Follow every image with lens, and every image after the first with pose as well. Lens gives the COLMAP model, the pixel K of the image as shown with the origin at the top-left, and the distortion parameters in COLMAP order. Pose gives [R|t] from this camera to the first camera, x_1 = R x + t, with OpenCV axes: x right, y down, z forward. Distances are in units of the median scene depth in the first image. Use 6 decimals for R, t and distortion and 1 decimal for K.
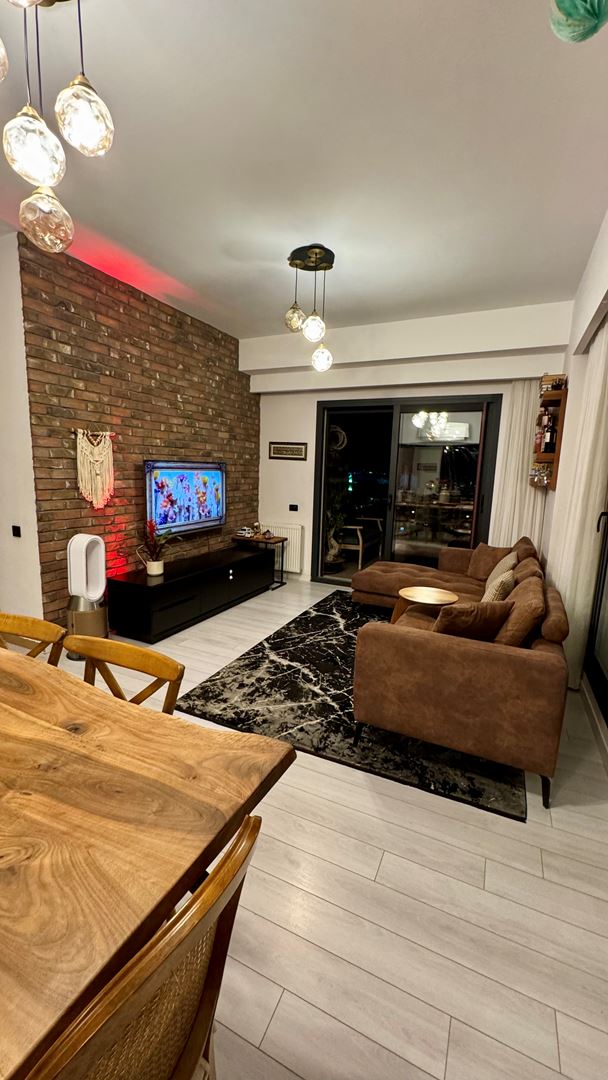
lens RADIAL K [[432.6, 0, 304.1], [0, 432.6, 537.5], [0, 0, 1]] dist [-0.004129, 0.000903]
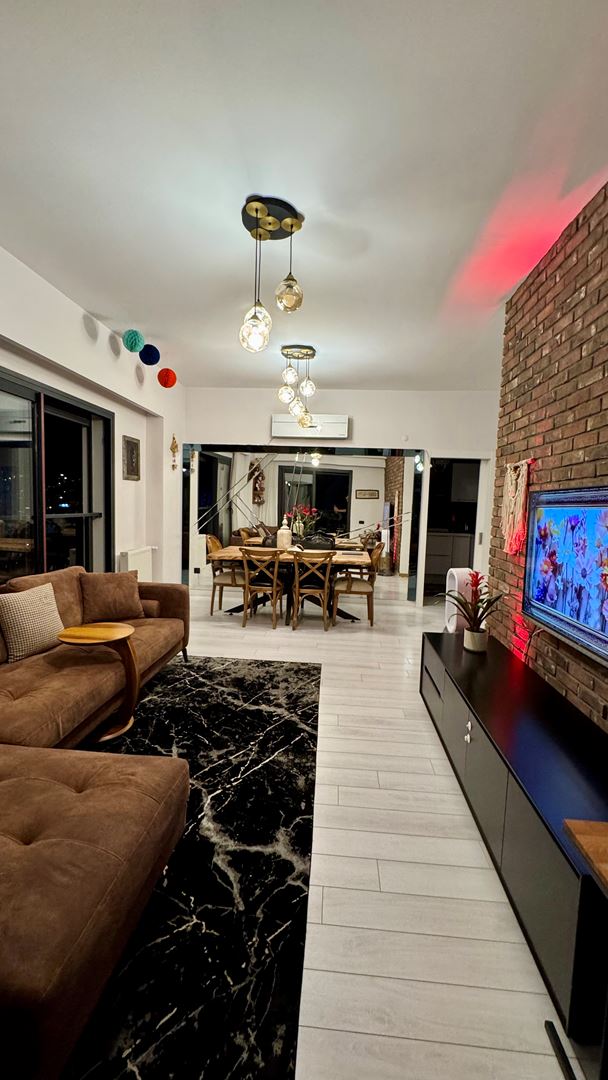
lens RADIAL K [[432.6, 0, 306.8], [0, 432.6, 535.6], [0, 0, 1]] dist [-0.004129, 0.000903]
pose [[-0.931608, -0.033192, -0.361946, 0.207928], [-0.114250, 0.972088, 0.204921, -0.246332], [0.345042, 0.232258, -0.909397, 1.749696]]
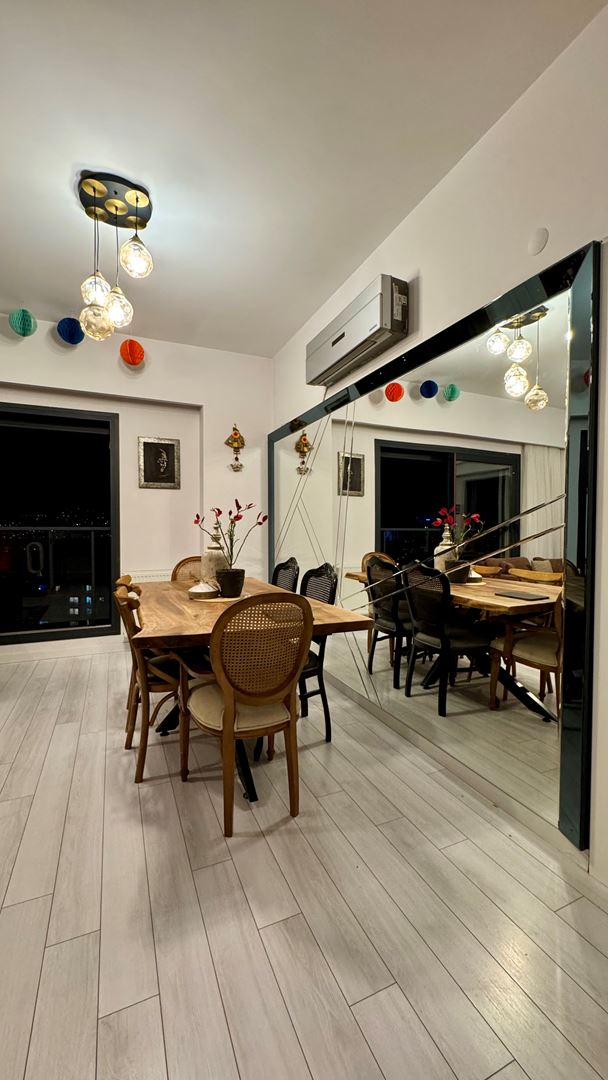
lens RADIAL K [[432.6, 0, 304.5], [0, 432.6, 539.3], [0, 0, 1]] dist [-0.004129, 0.000903]
pose [[-0.752890, -0.047718, 0.656415, -0.957685], [0.076543, 0.984251, 0.159344, -0.074769], [-0.653681, 0.170212, -0.737380, 0.779103]]
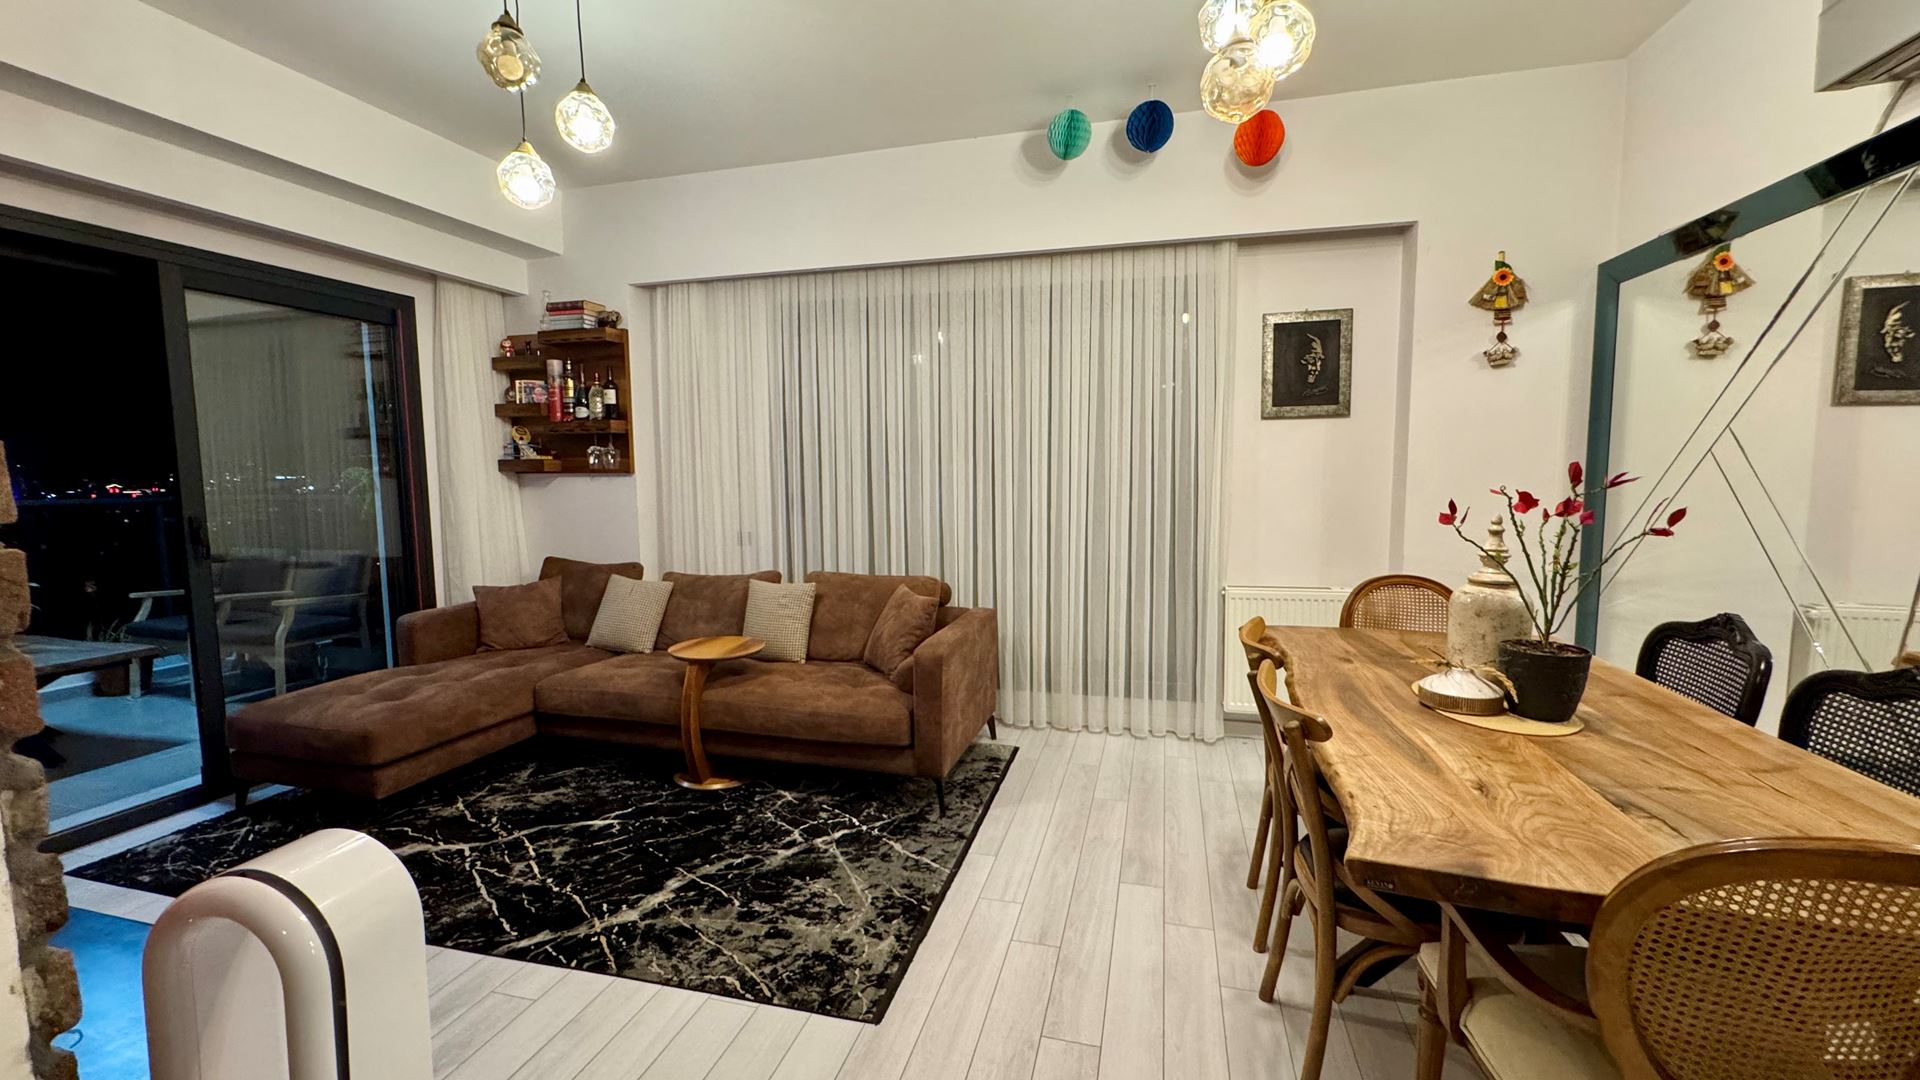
lens RADIAL K [[769.0, 0, 958.6], [0, 769.0, 541.2], [0, 0, 1]] dist [-0.004129, 0.000903]
pose [[-0.174508, -0.123733, 0.976851, -0.787193], [0.153559, 0.976515, 0.151123, -0.122347], [-0.972608, 0.176376, -0.151409, 0.764760]]
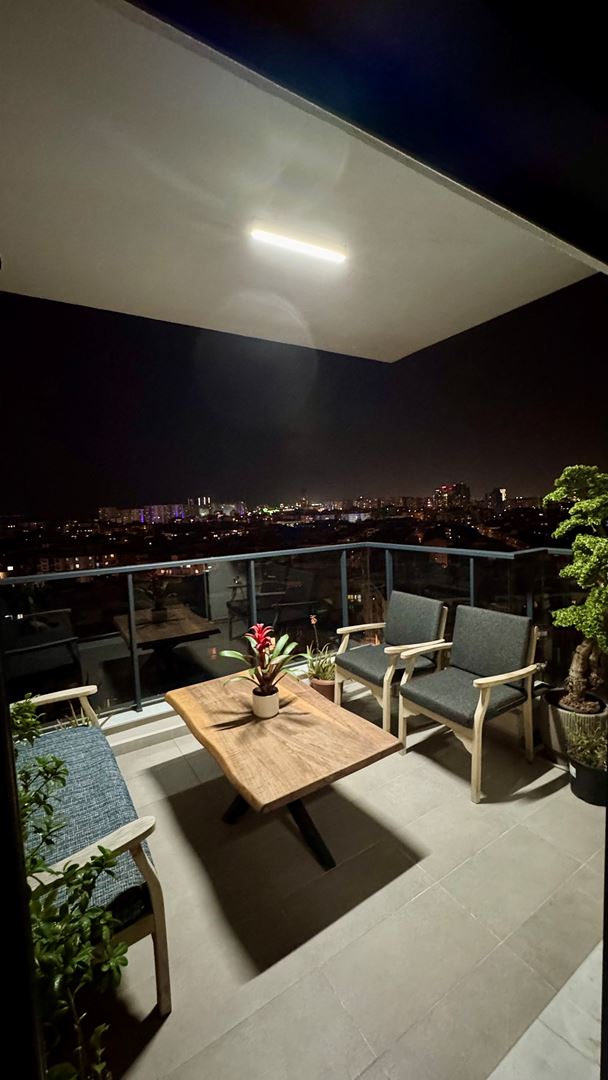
lens RADIAL K [[432.6, 0, 303.8], [0, 432.6, 539.2], [0, 0, 1]] dist [-0.004129, 0.000903]
pose [[0.534779, -0.123097, 0.835977, 0.035696], [0.187173, 0.982012, 0.024864, -0.292887], [-0.824001, 0.143176, 0.548200, 1.569767]]
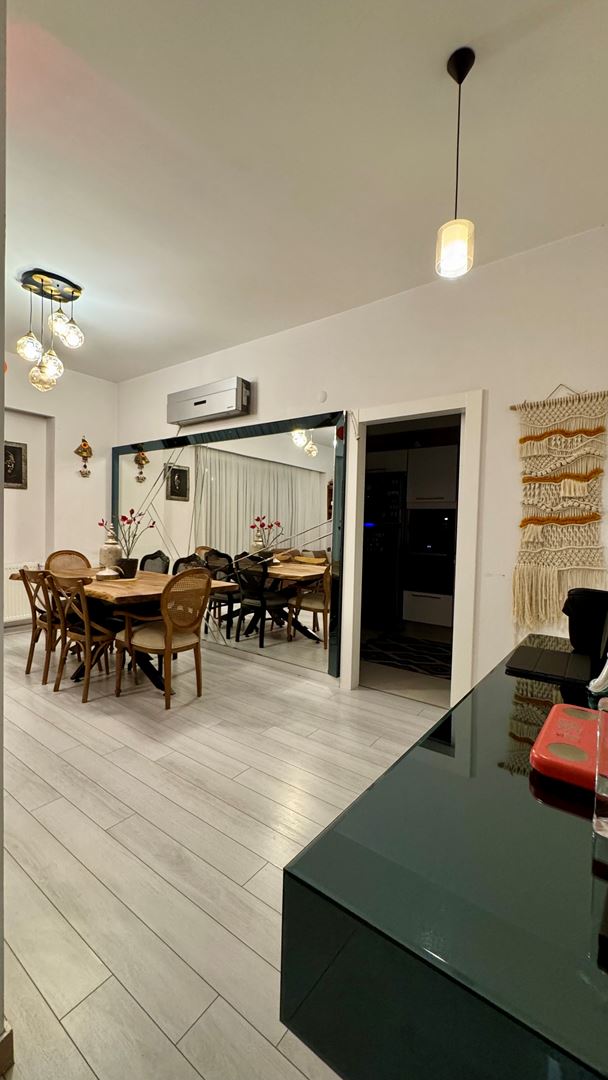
lens RADIAL K [[432.6, 0, 302.8], [0, 432.6, 539.4], [0, 0, 1]] dist [-0.004129, 0.000903]
pose [[-0.977893, -0.061174, 0.199960, -1.000419], [-0.023305, 0.982177, 0.186506, -0.171511], [-0.207805, 0.177722, -0.961890, 1.261438]]
